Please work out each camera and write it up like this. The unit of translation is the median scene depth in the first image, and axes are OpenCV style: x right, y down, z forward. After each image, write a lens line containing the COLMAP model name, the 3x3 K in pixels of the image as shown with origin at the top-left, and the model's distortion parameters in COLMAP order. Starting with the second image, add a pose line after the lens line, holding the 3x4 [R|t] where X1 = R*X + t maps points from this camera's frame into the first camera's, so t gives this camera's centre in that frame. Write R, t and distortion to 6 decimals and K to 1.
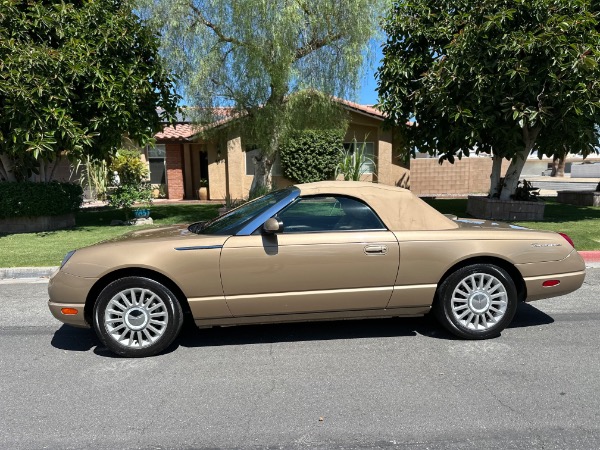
lens RADIAL K [[424.9, 0, 300.0], [0, 424.9, 223.9], [0, 0, 1]] dist [0.014390, -0.020711]
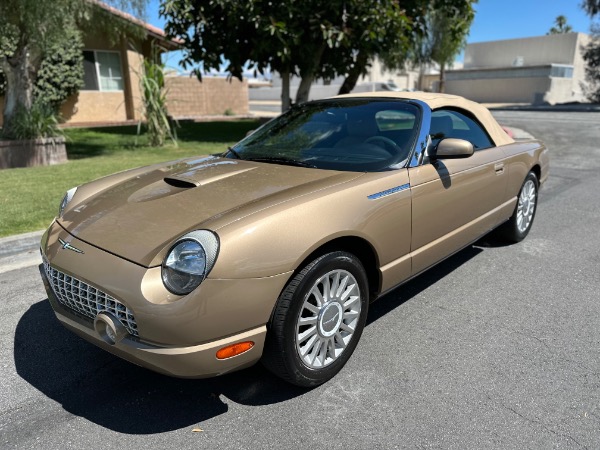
lens RADIAL K [[424.9, 0, 303.3], [0, 424.9, 228.4], [0, 0, 1]] dist [0.014390, -0.020711]
pose [[0.737580, -0.187167, 0.648802, -0.237143], [0.065177, 0.976065, 0.207481, -0.010173], [-0.672107, -0.110747, 0.732125, 0.180741]]
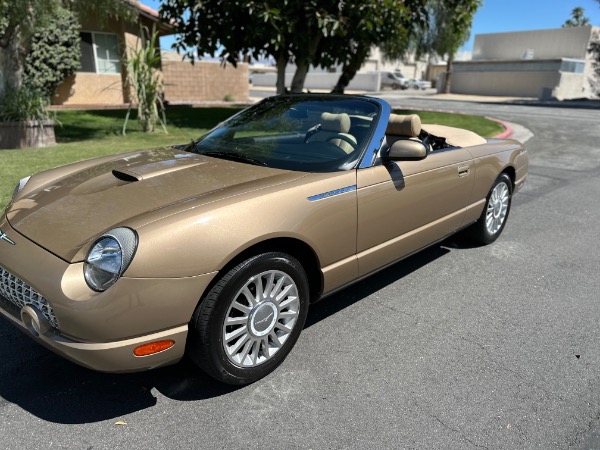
lens RADIAL K [[424.9, 0, 295.9], [0, 424.9, 230.3], [0, 0, 1]] dist [0.014390, -0.020711]
pose [[0.758306, -0.179841, 0.626601, -0.214499], [0.033537, 0.970683, 0.238010, -0.013804], [-0.651035, -0.159471, 0.742107, 0.162904]]
